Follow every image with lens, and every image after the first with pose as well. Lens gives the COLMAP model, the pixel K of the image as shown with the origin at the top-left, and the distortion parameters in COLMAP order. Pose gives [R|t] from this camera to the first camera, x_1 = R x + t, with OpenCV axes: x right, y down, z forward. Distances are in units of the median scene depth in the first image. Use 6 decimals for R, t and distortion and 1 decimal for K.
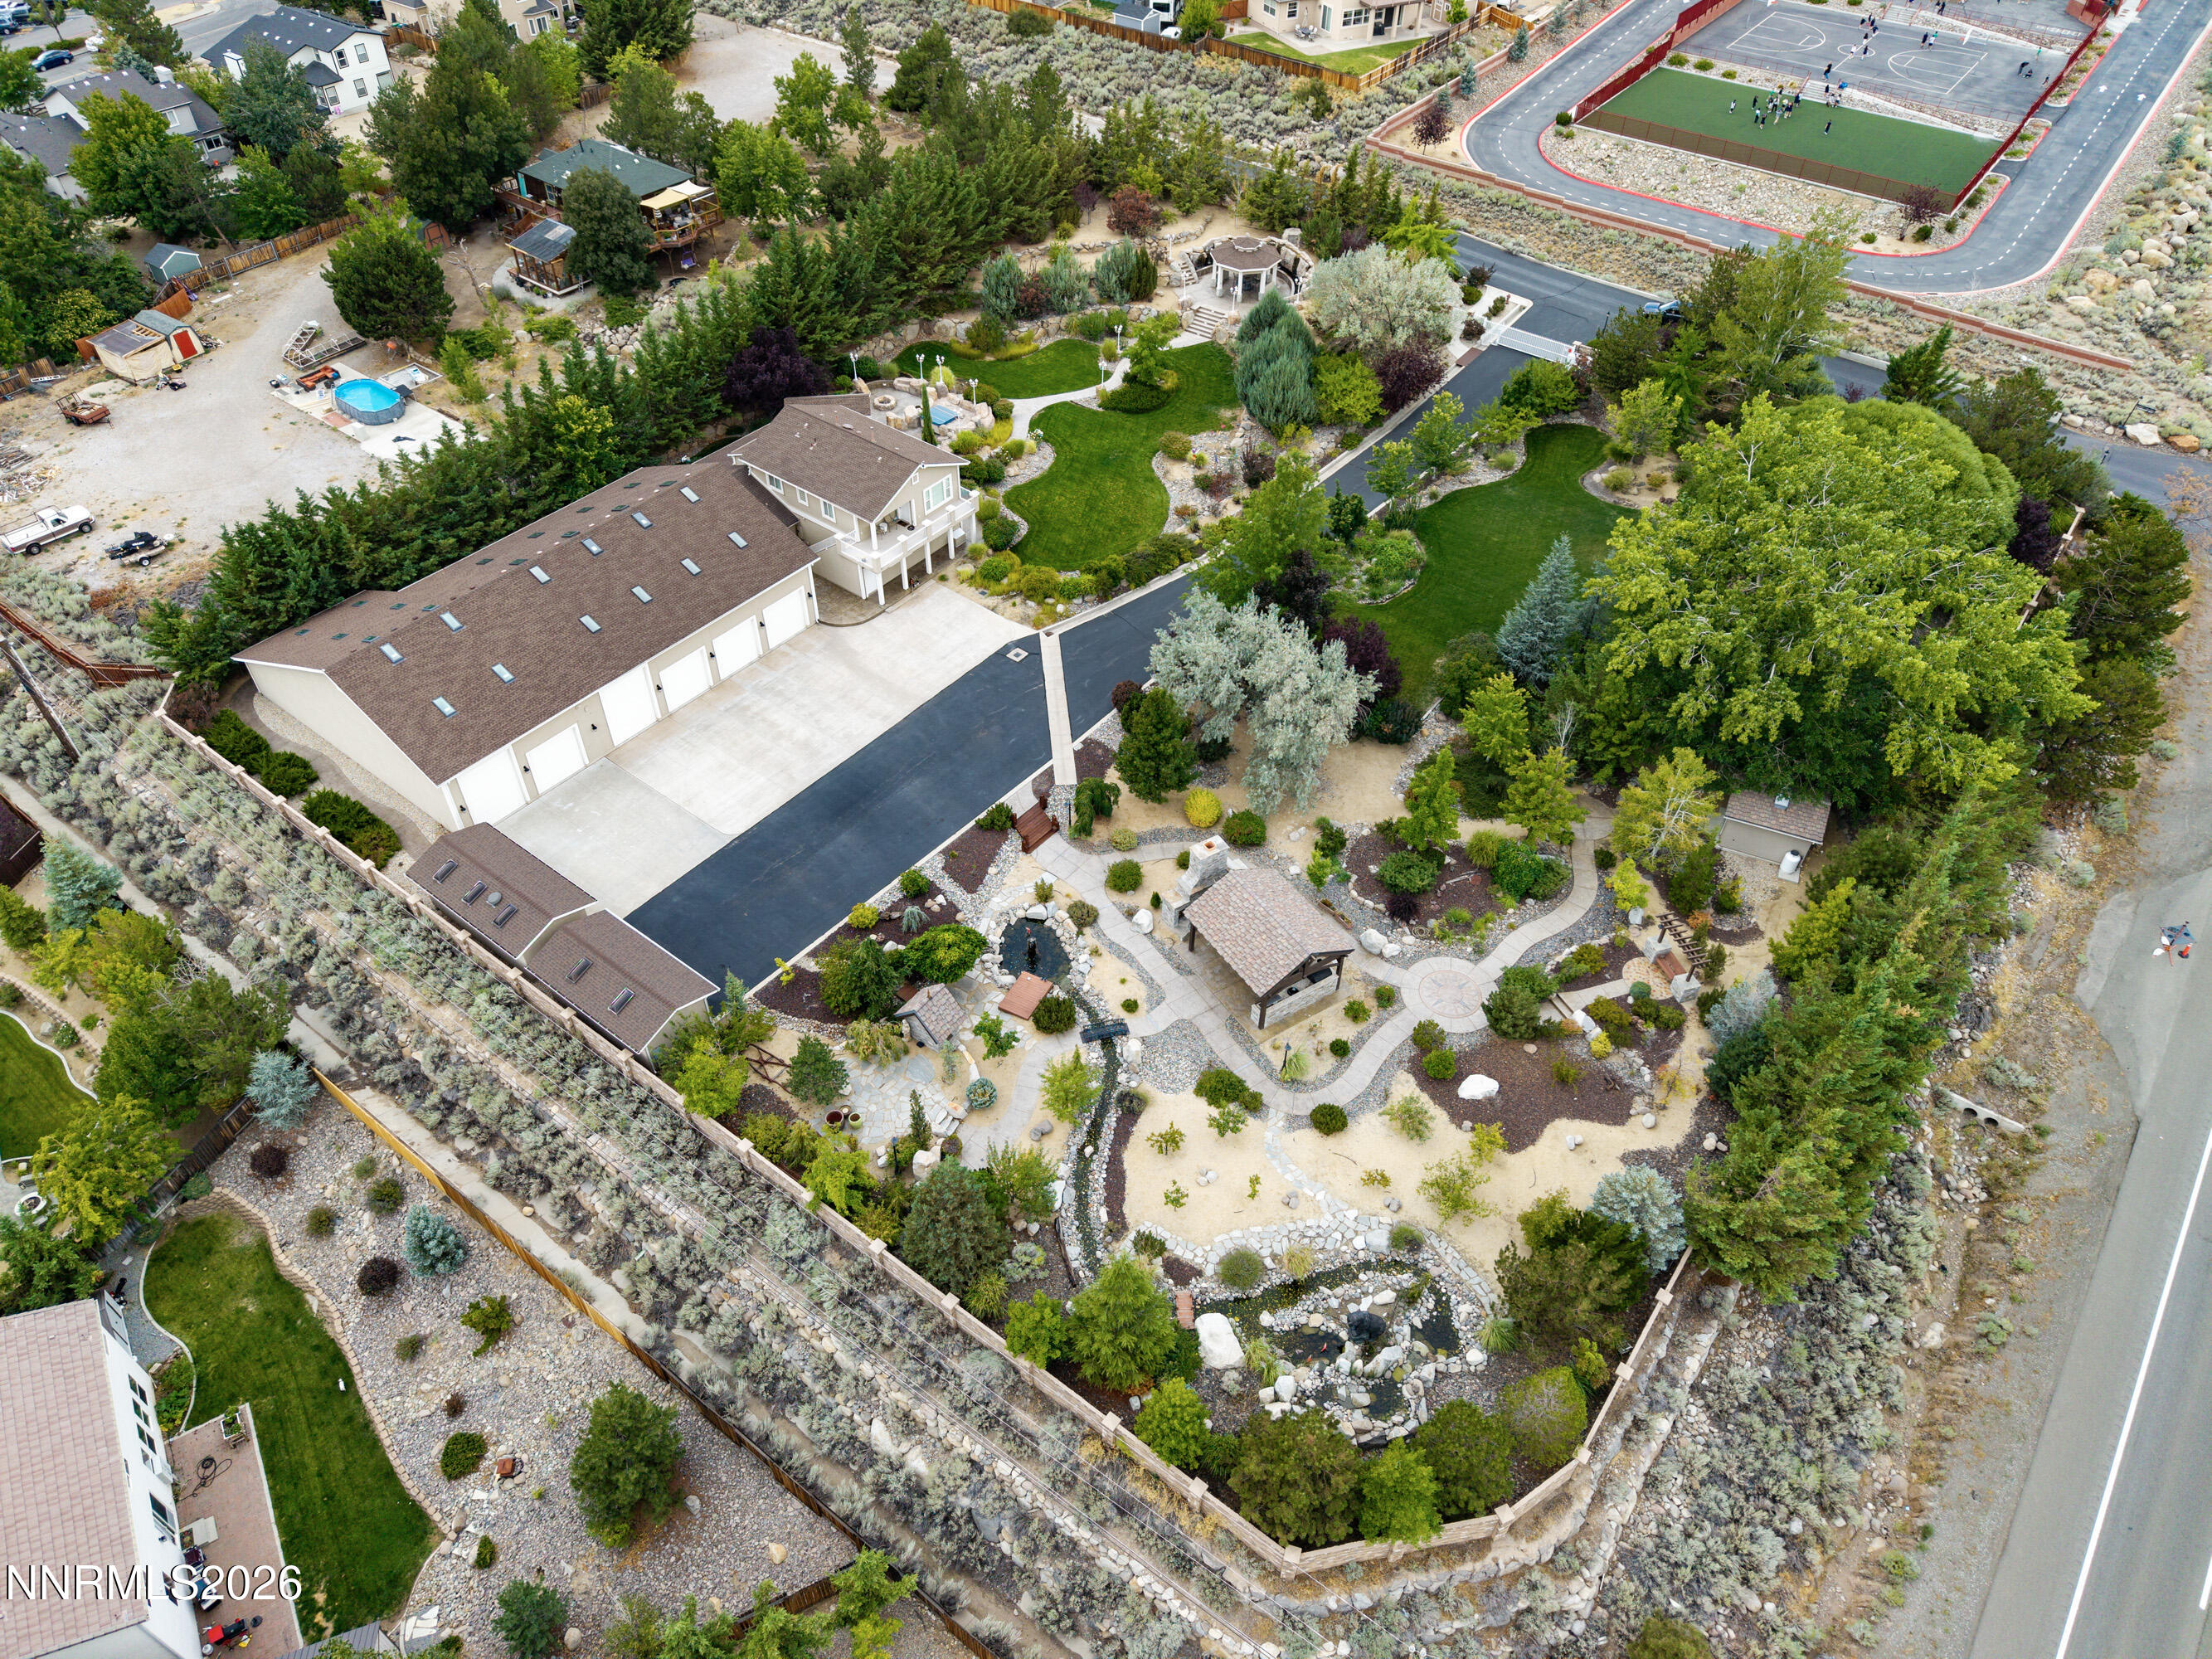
lens RADIAL K [[1480.0, 0, 1108.8], [0, 1480.0, 830.9], [0, 0, 1]] dist [0.025022, -0.024061]
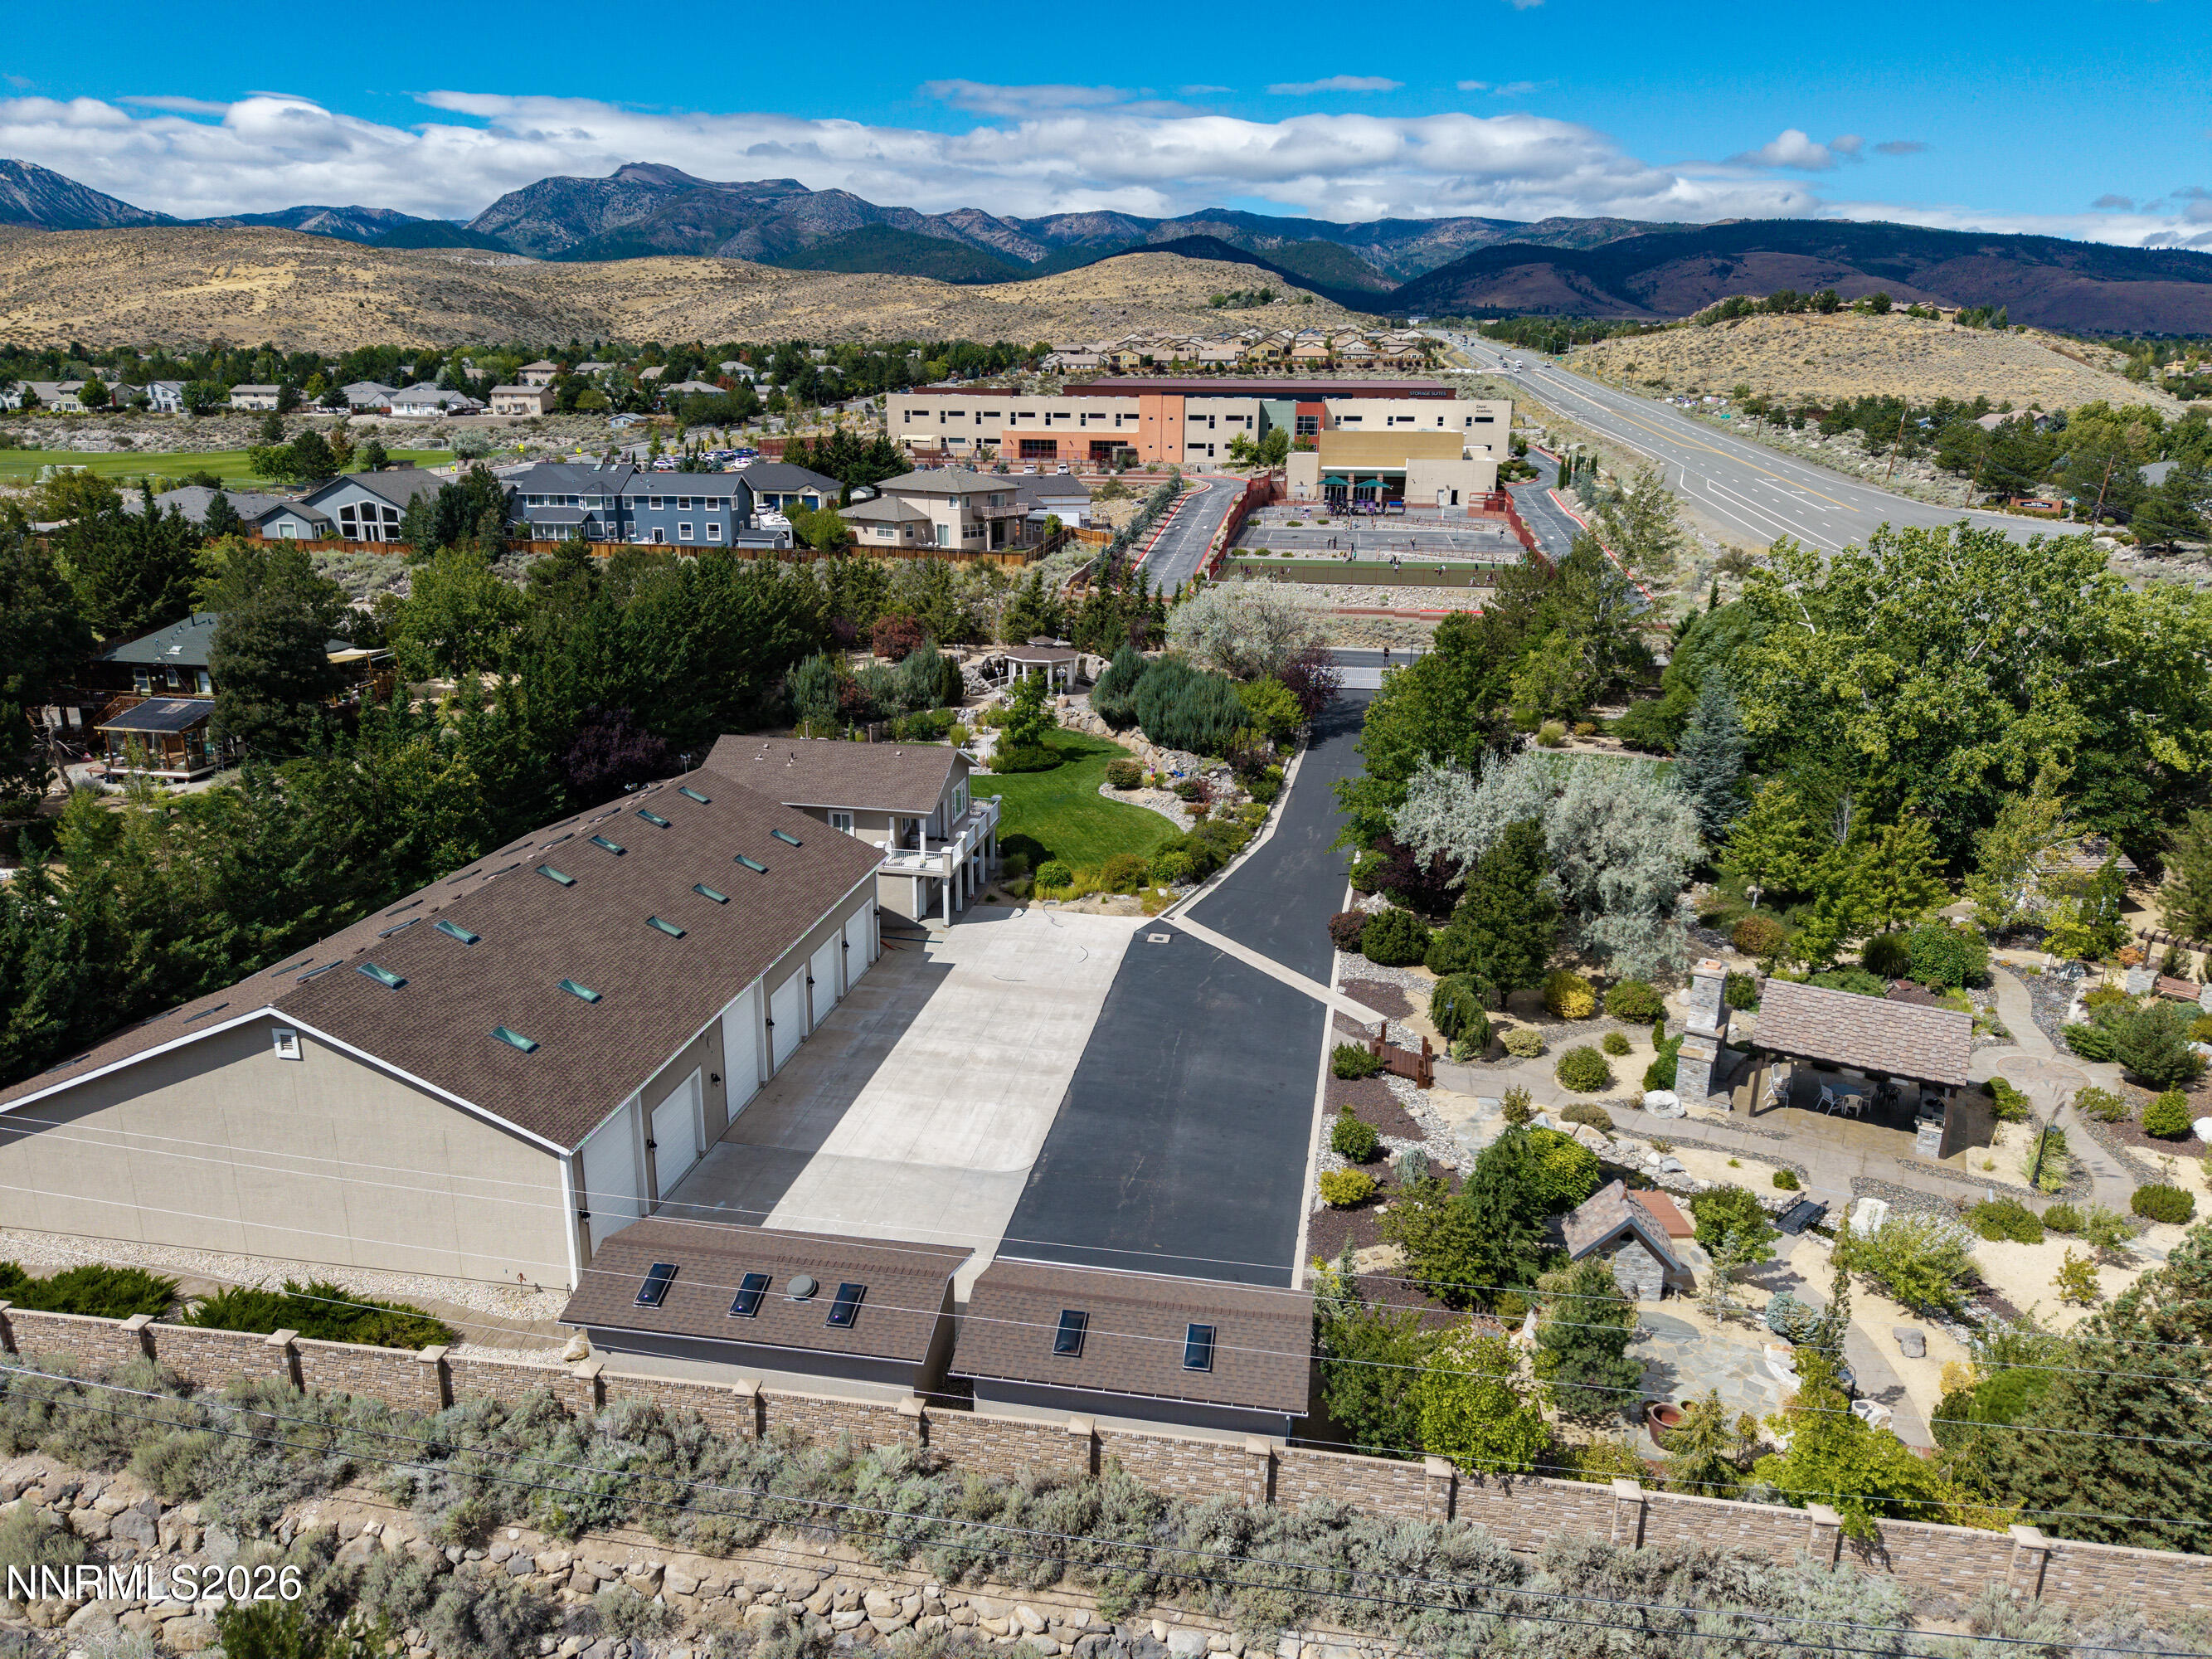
lens RADIAL K [[1480.0, 0, 1108.8], [0, 1480.0, 830.9], [0, 0, 1]] dist [0.025022, -0.024061]
pose [[0.881153, -0.137210, 0.452485, -0.314635], [0.330288, 0.863402, -0.381374, 0.082019], [-0.338348, 0.485499, 0.806109, 0.292646]]
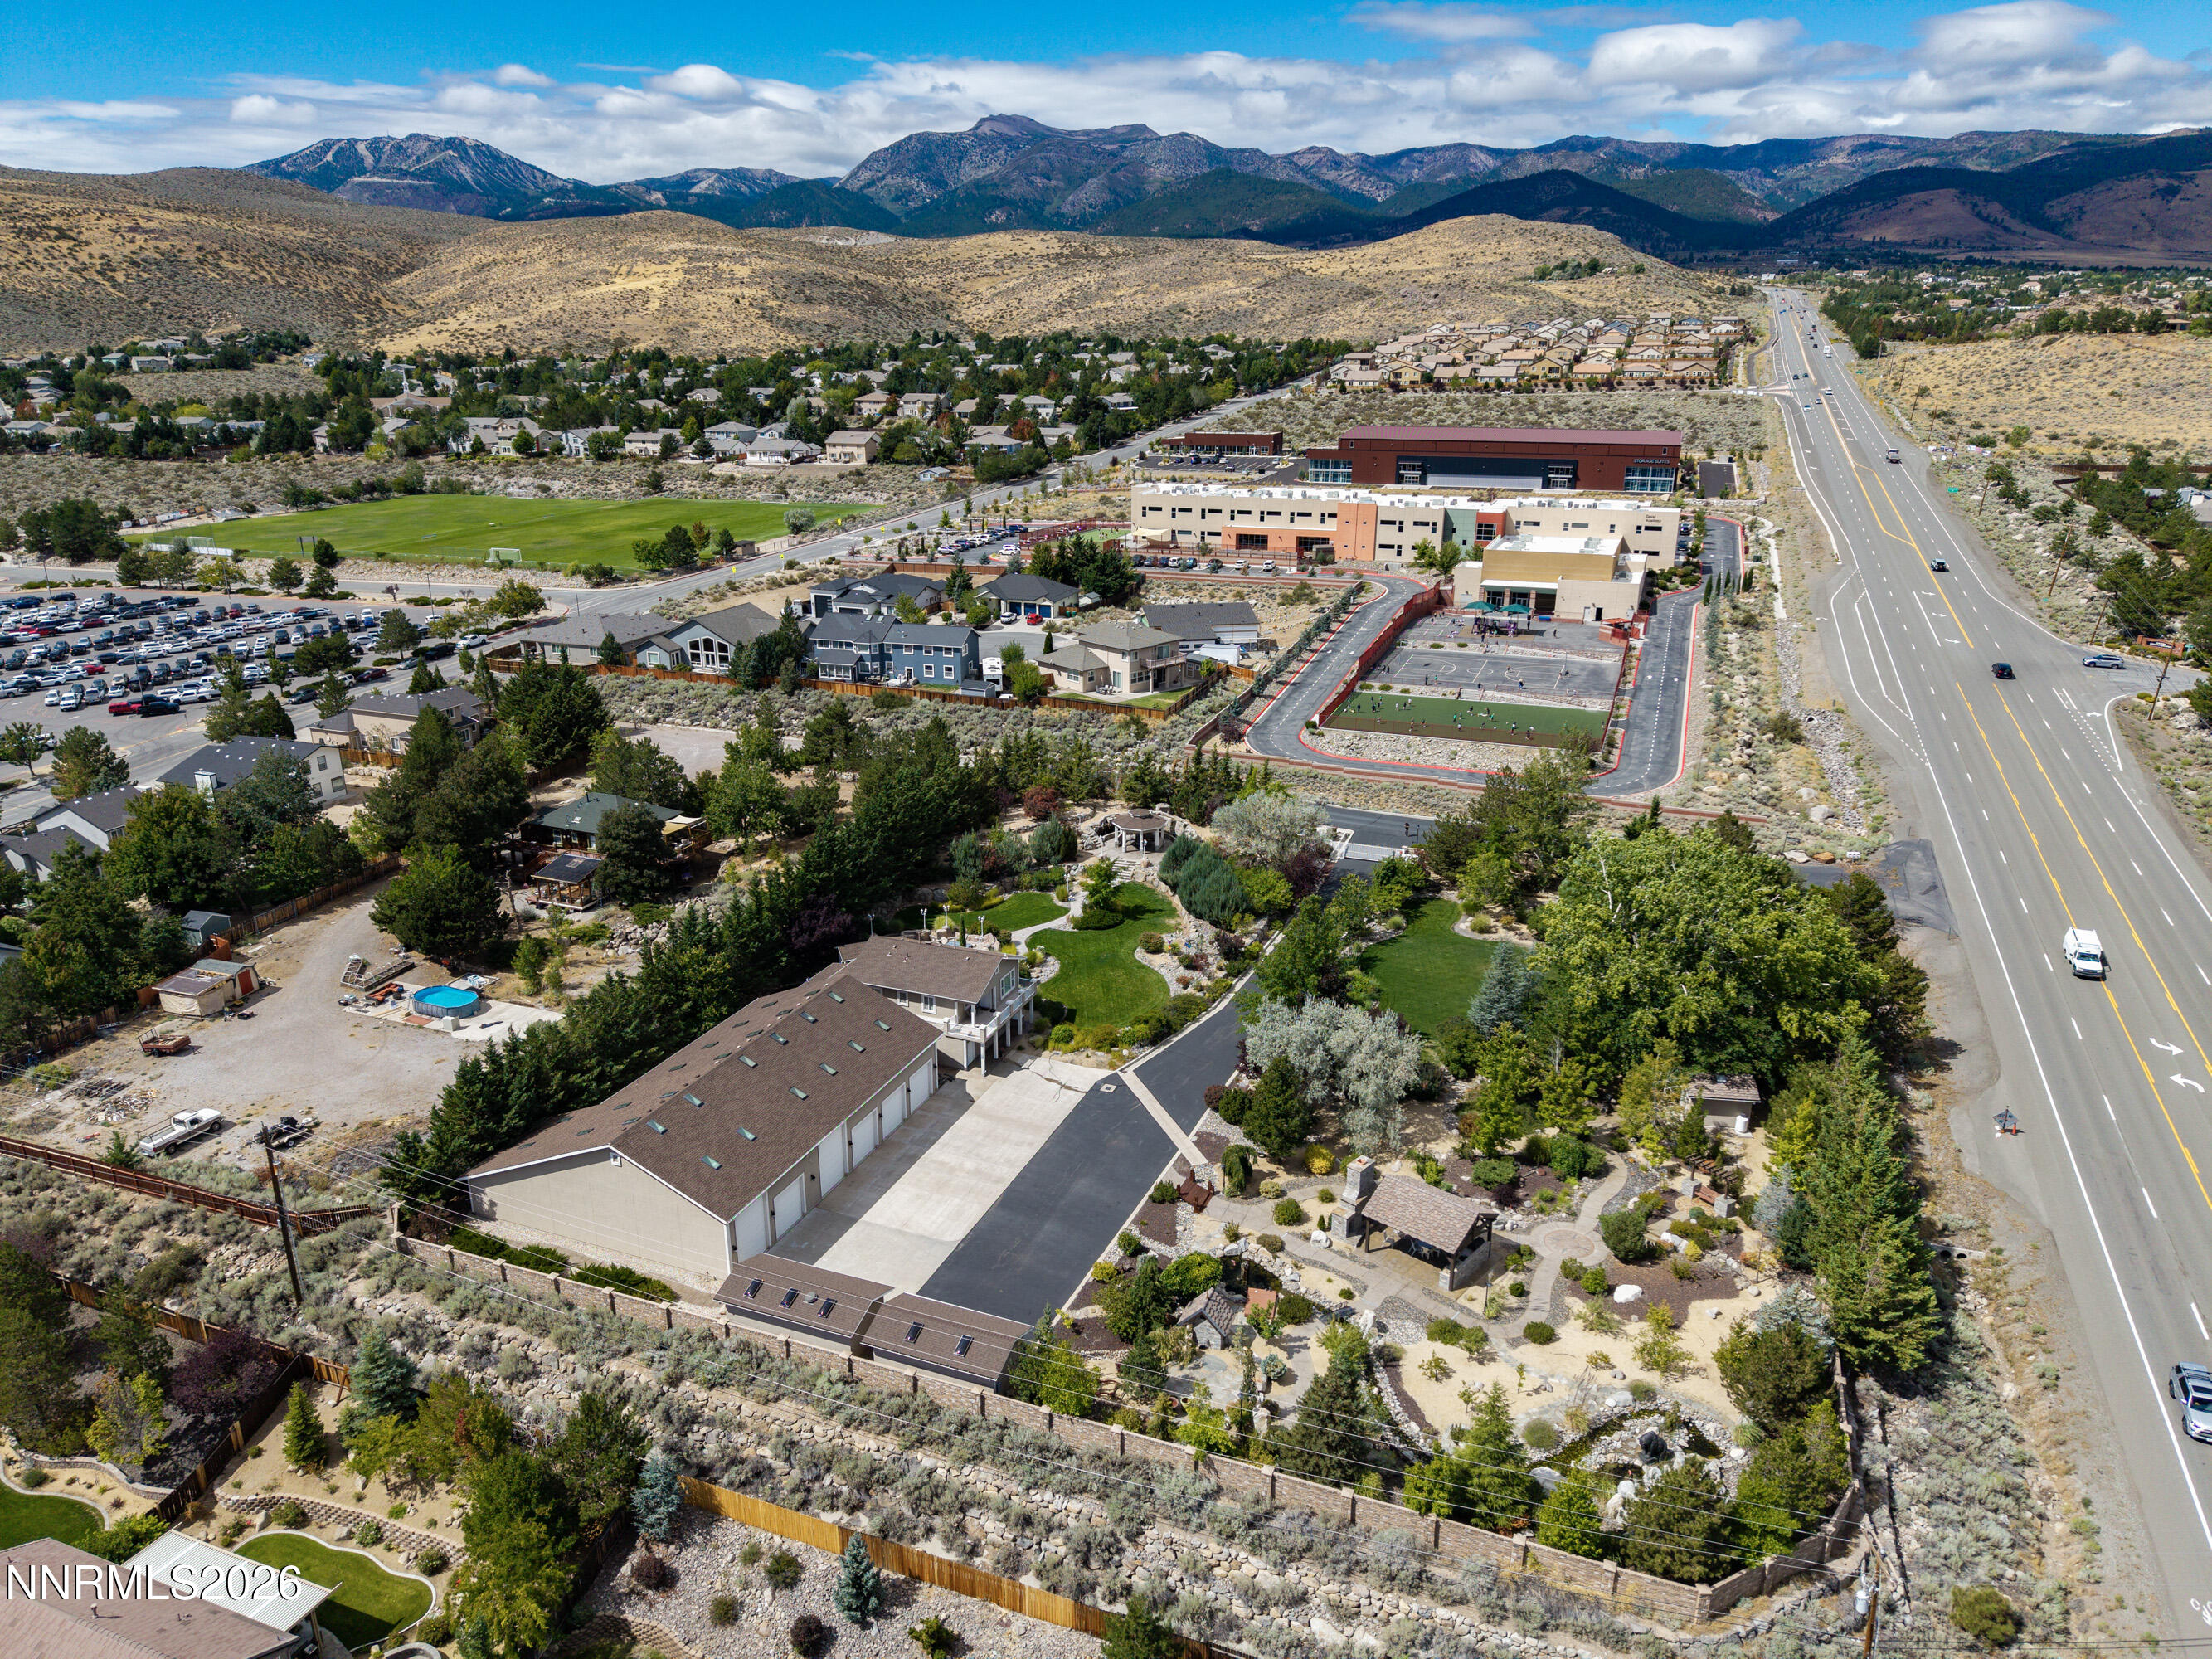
lens RADIAL K [[1479.0, 0, 1106.8], [0, 1479.0, 829.3], [0, 0, 1]] dist [0.026329, -0.024017]
pose [[0.962569, -0.099480, 0.252121, -0.266755], [0.198602, 0.891882, -0.406330, 0.140663], [-0.184440, 0.441193, 0.878254, -0.128360]]
